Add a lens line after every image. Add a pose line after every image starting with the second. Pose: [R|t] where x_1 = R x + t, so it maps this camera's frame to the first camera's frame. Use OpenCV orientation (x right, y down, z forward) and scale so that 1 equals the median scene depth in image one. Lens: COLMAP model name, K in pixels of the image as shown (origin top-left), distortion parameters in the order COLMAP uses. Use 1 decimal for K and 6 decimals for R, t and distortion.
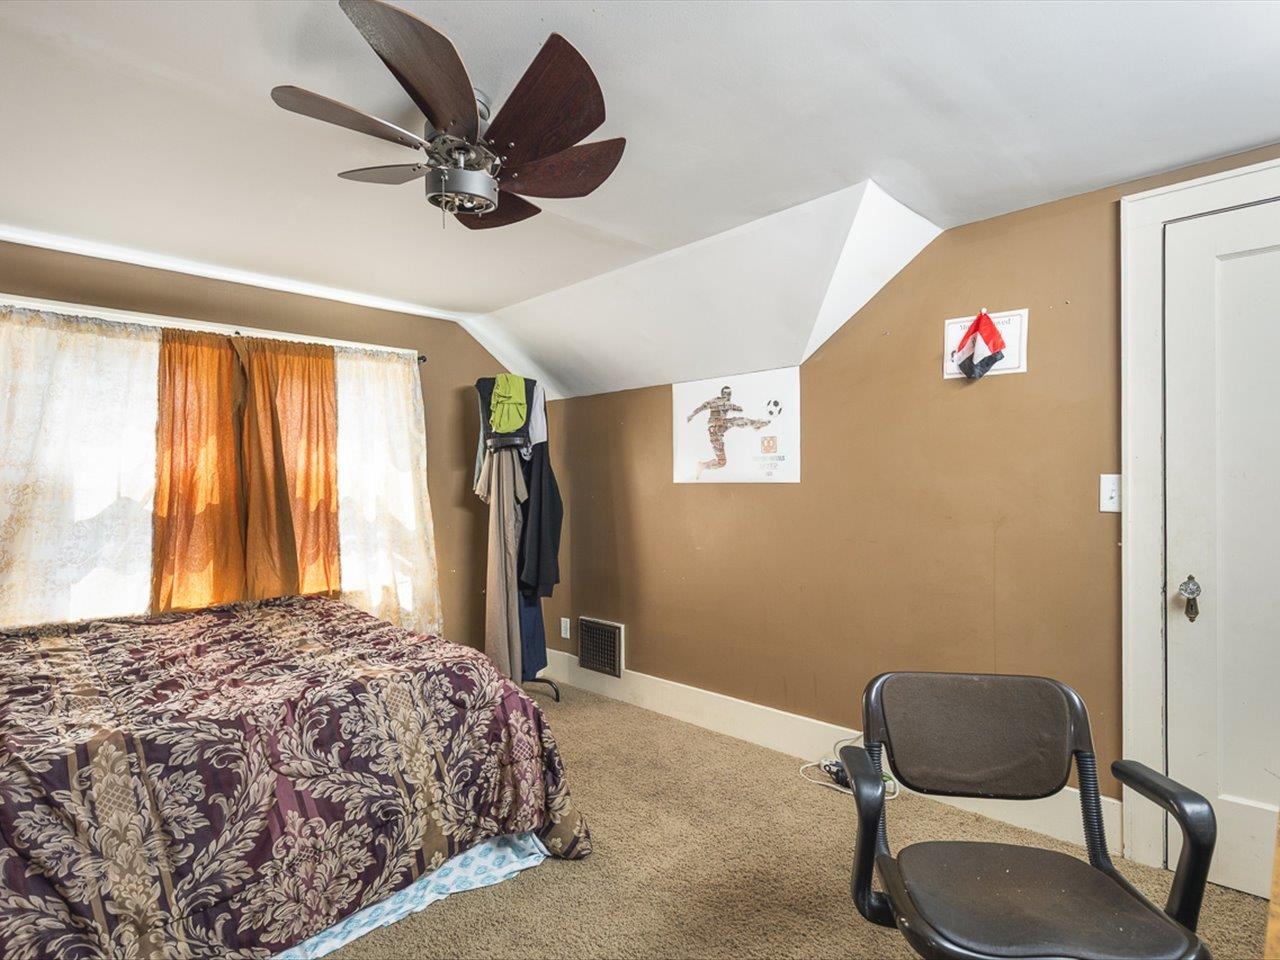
lens RADIAL K [[692.6, 0, 640.0], [0, 692.6, 480.0], [0, 0, 1]] dist [0.001105, 0.000219]
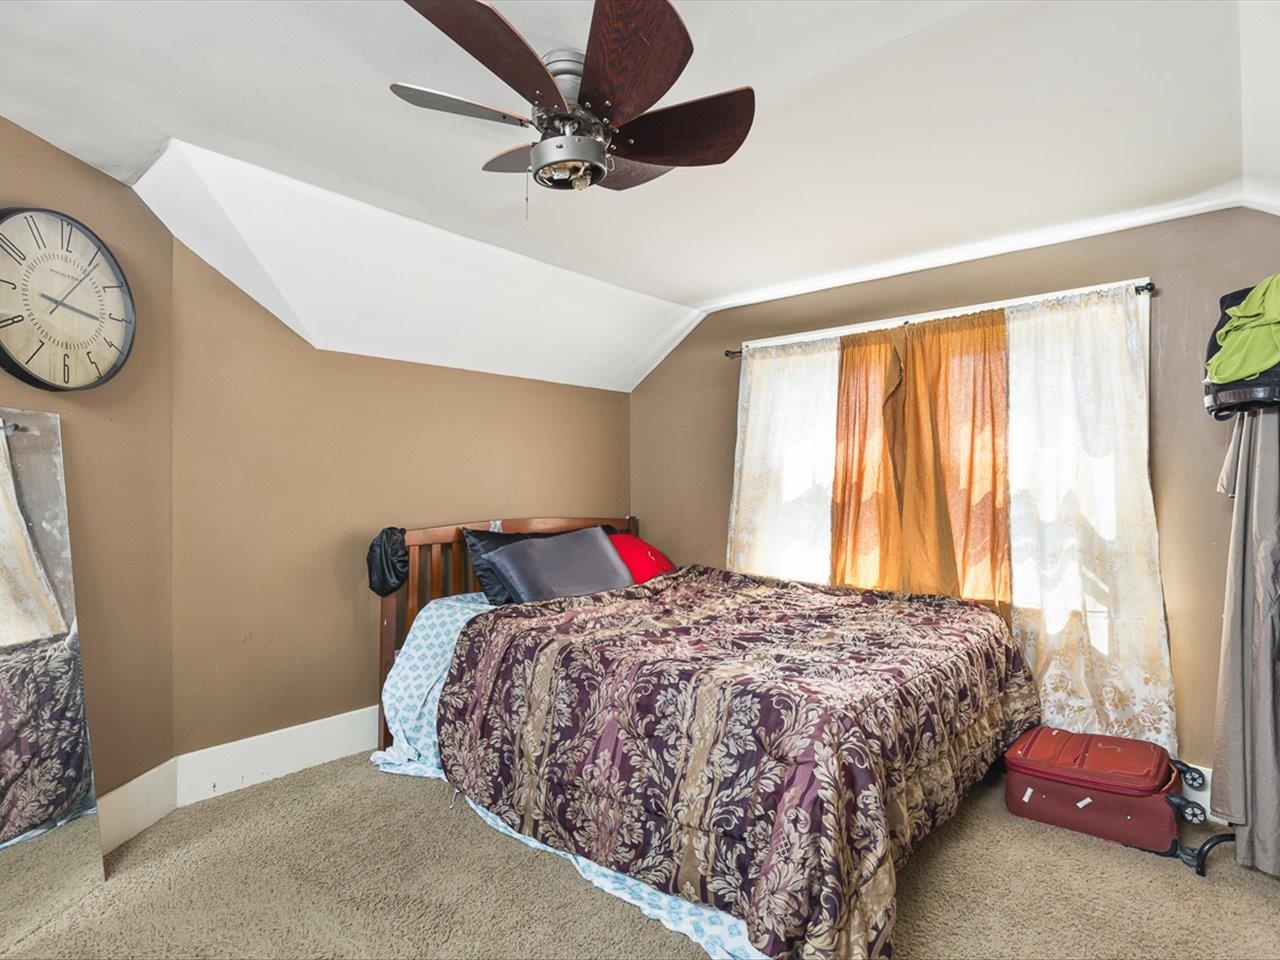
lens RADIAL K [[654.0, 0, 640.0], [0, 654.0, 485.9], [0, 0, 1]] dist [-0.001673, -0.000143]
pose [[0.073878, 0.015503, -0.997147, 0.370477], [0.001171, 0.999877, 0.015632, 0.008622], [0.997267, -0.002322, 0.073851, 0.607562]]
